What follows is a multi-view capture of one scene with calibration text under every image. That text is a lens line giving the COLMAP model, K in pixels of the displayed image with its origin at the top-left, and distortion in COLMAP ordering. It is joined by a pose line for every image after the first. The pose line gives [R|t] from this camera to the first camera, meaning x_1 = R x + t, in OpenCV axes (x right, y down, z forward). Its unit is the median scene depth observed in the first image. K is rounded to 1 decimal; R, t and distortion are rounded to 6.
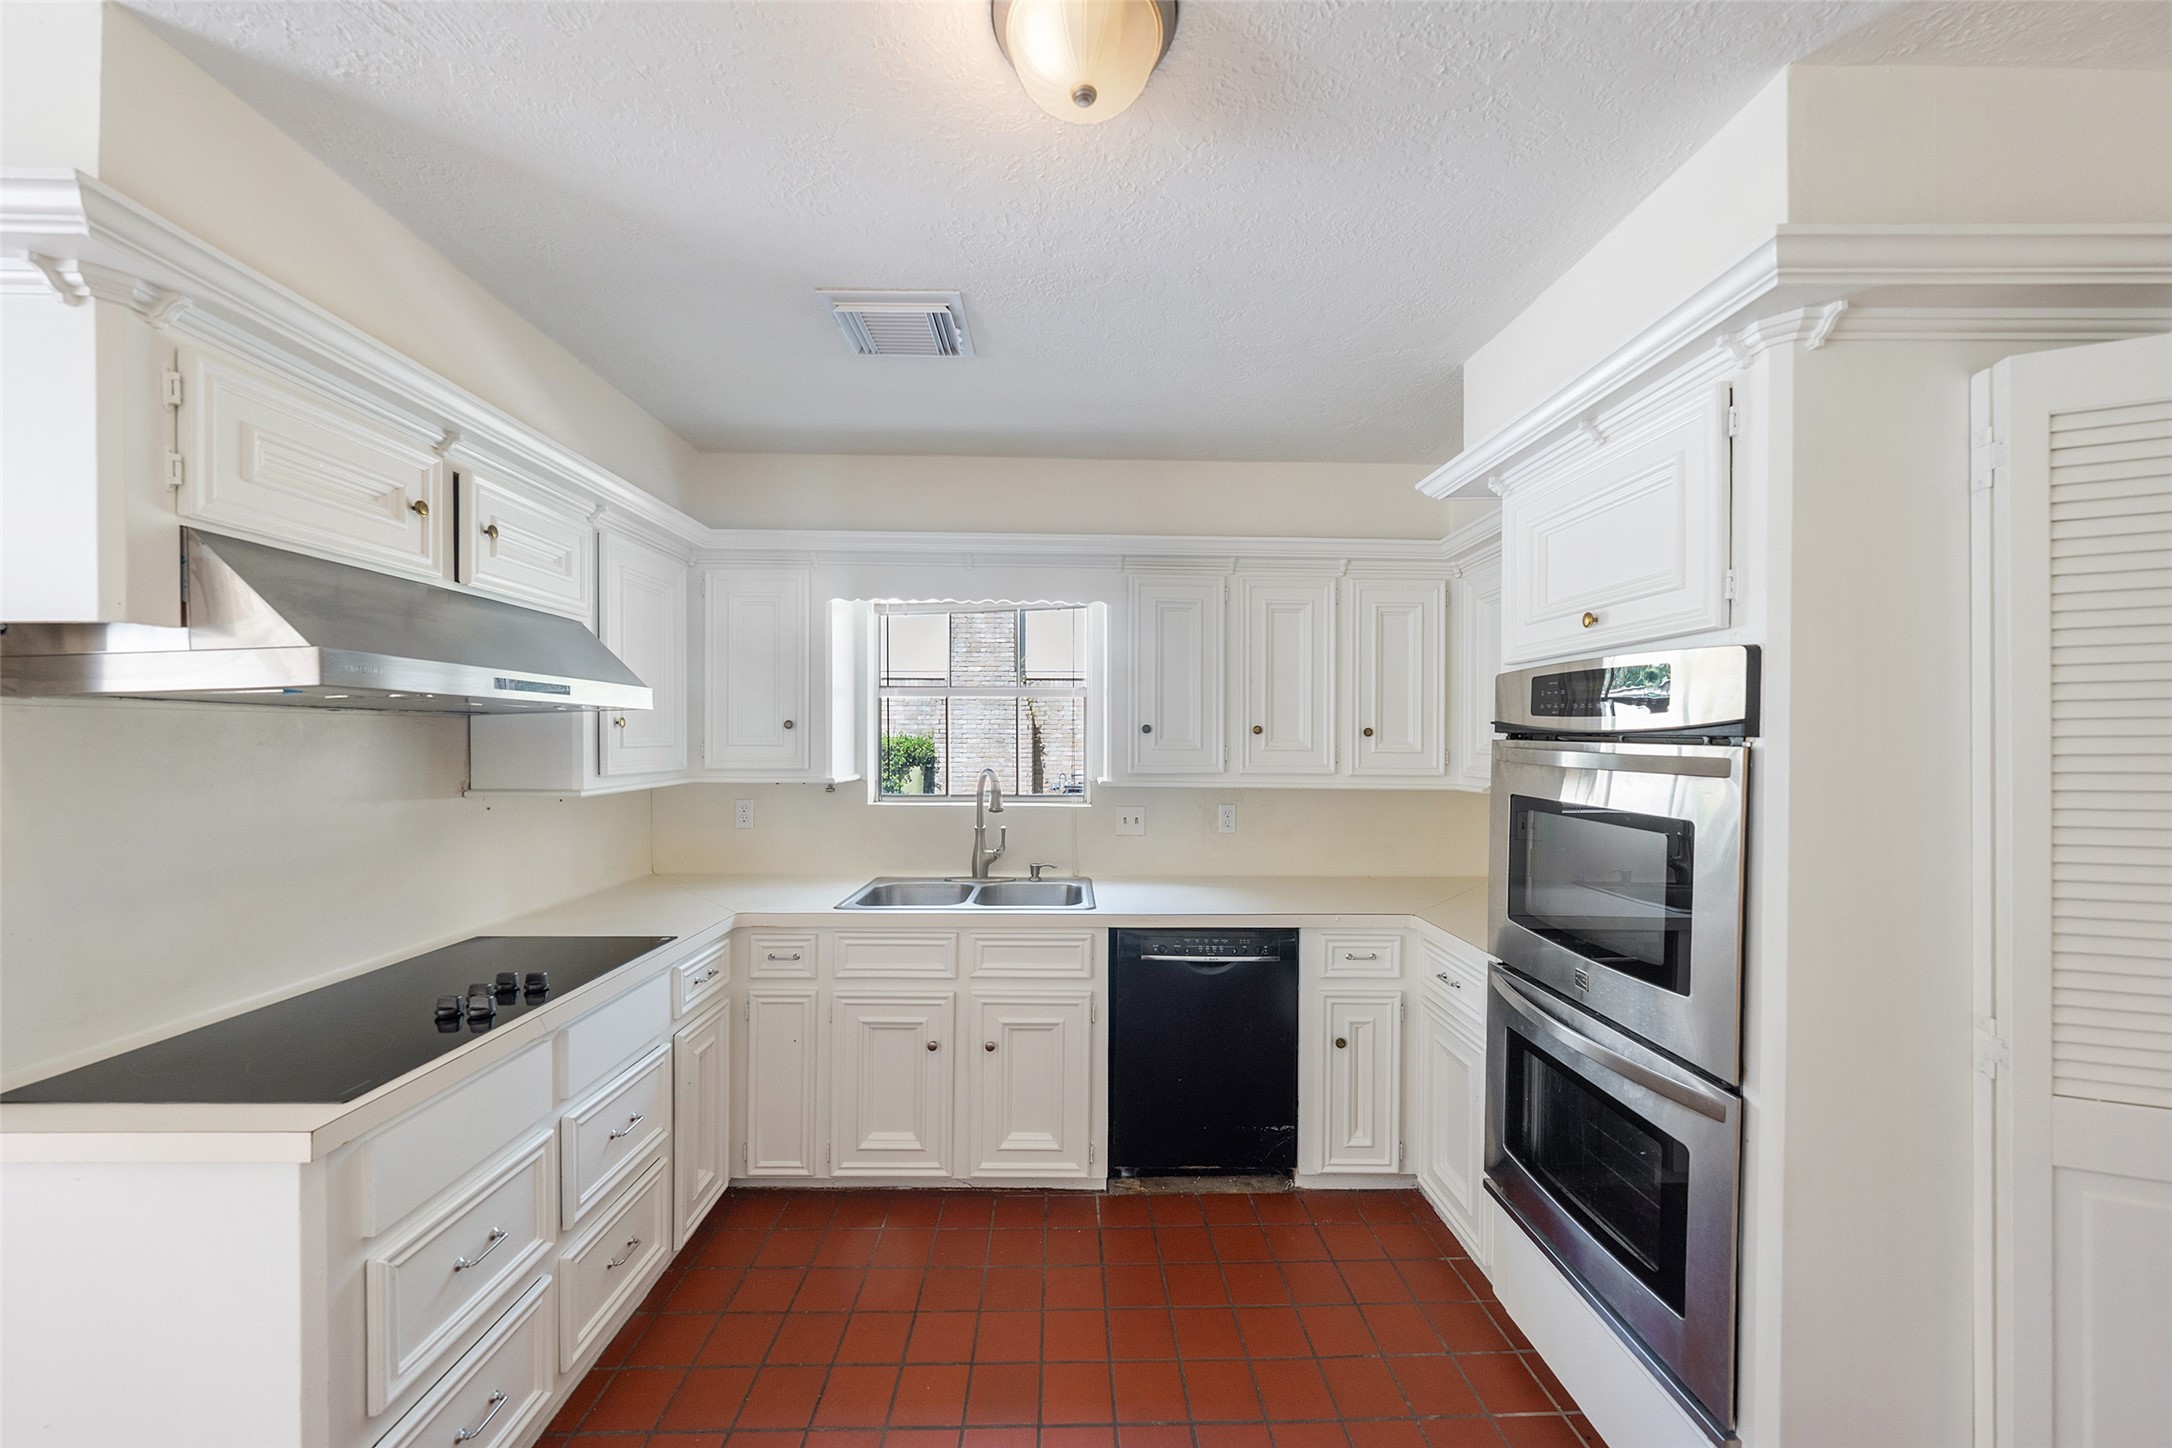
lens RADIAL K [[741.0, 0, 1088.4], [0, 741.0, 737.7], [0, 0, 1]] dist [-0.001156, 0.000053]
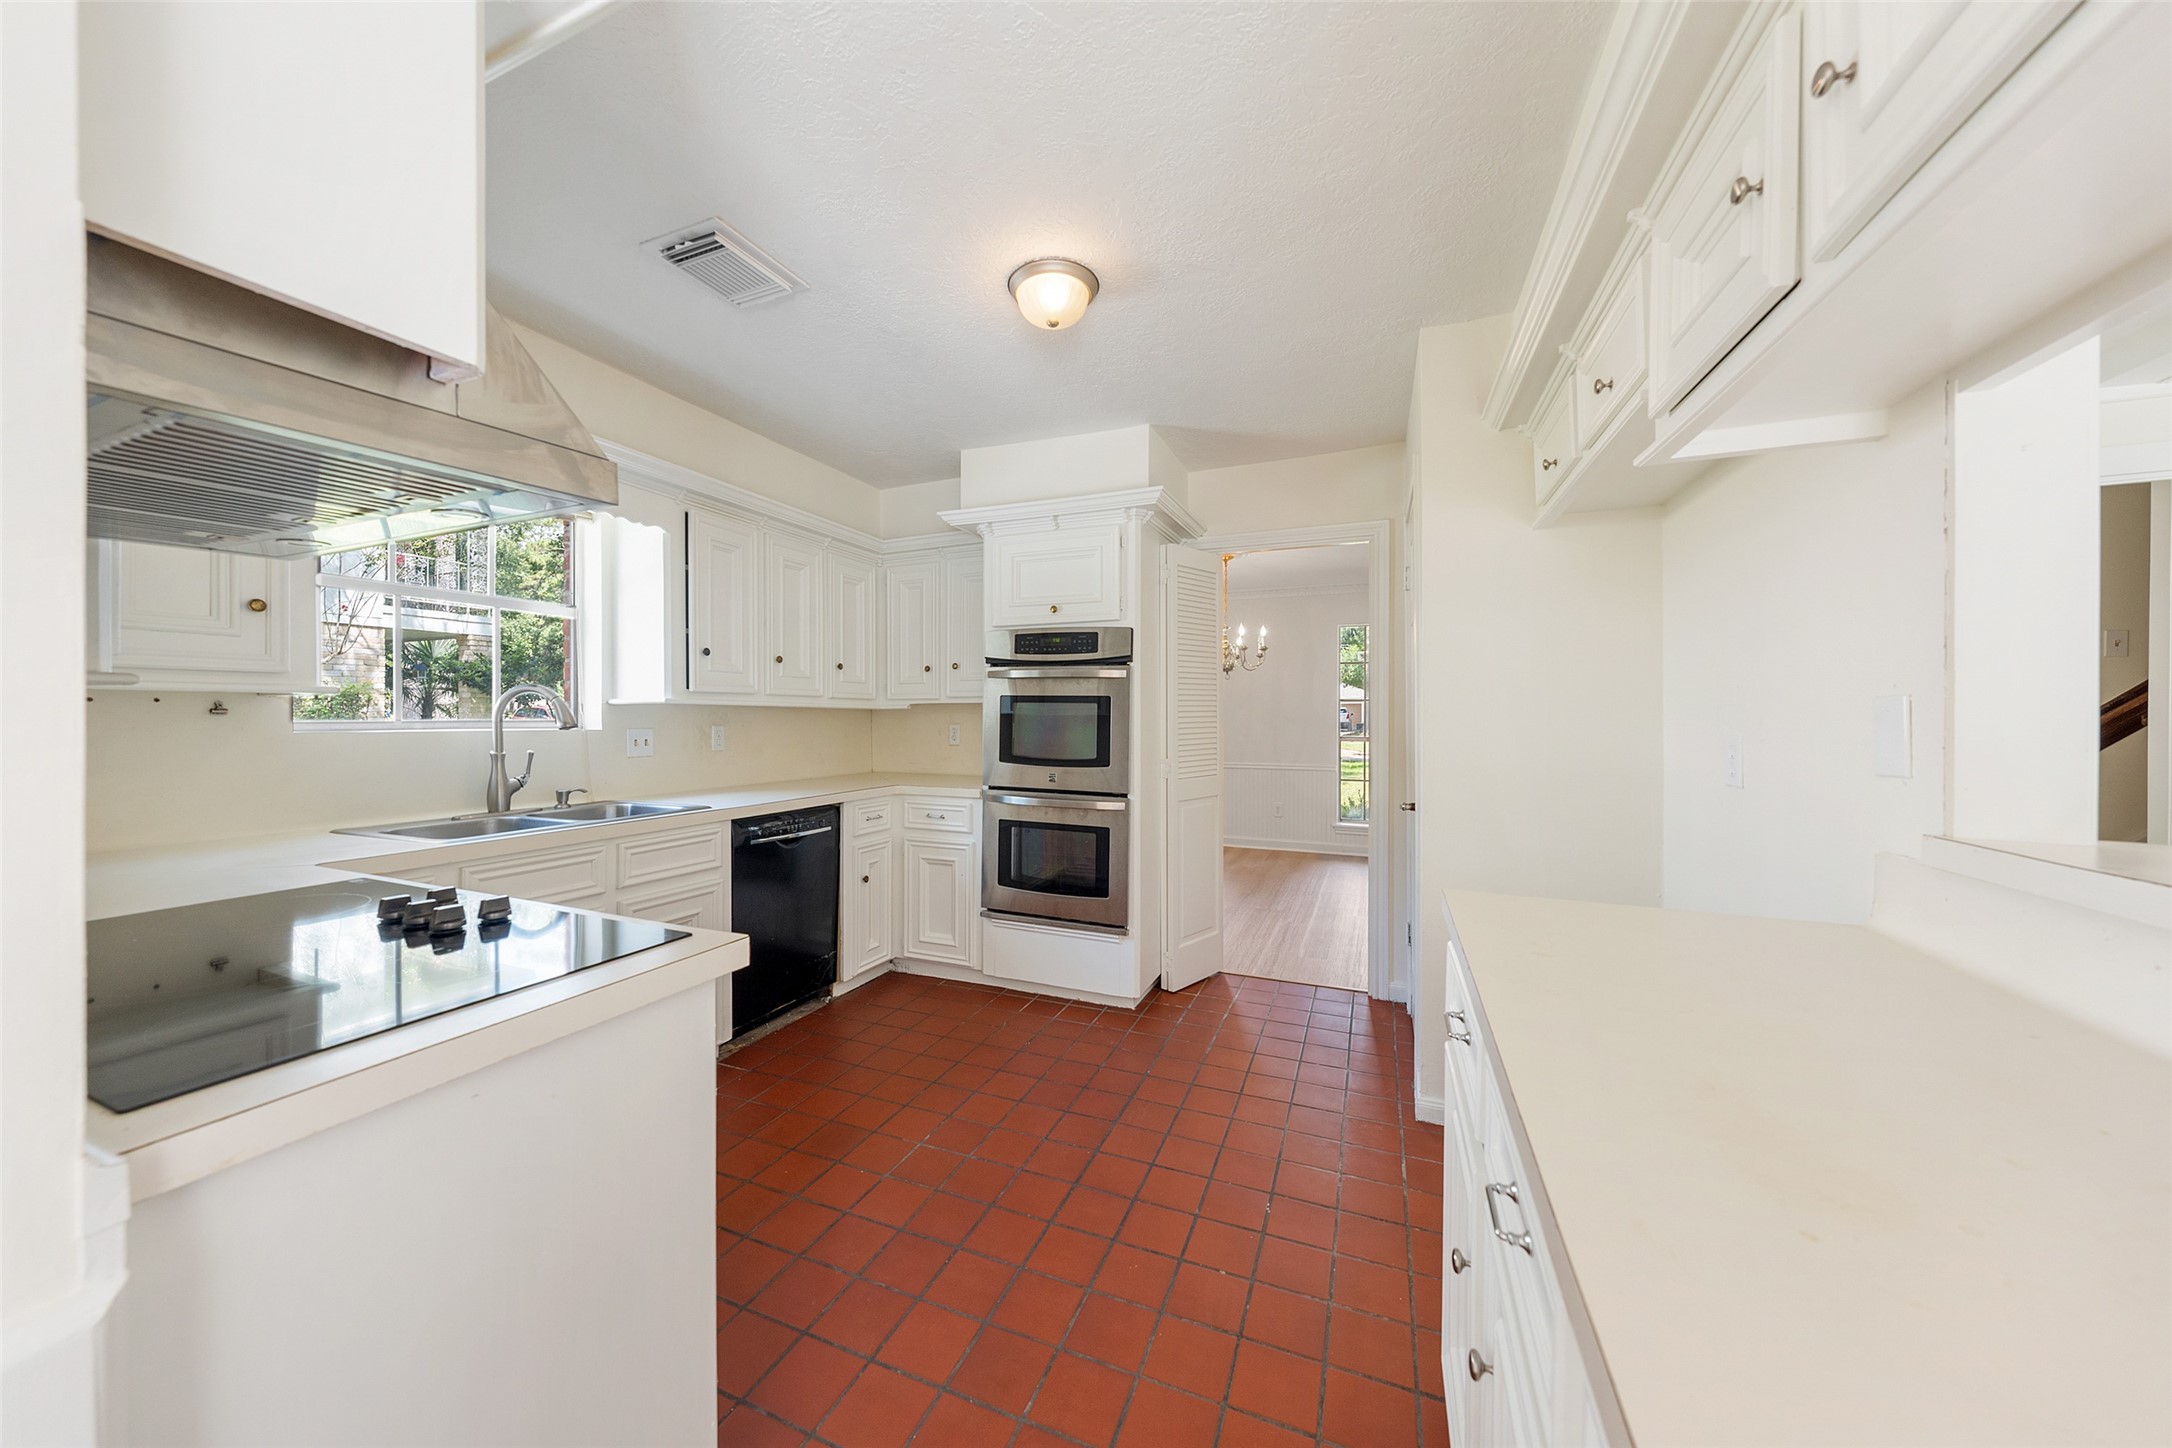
lens RADIAL K [[741.0, 0, 1083.1], [0, 741.0, 716.6], [0, 0, 1]] dist [-0.001156, 0.000053]
pose [[0.392413, -0.004864, 0.919776, -0.791771], [0.001027, 0.999988, 0.004851, 0.089067], [-0.919789, -0.000959, 0.392413, 0.051042]]
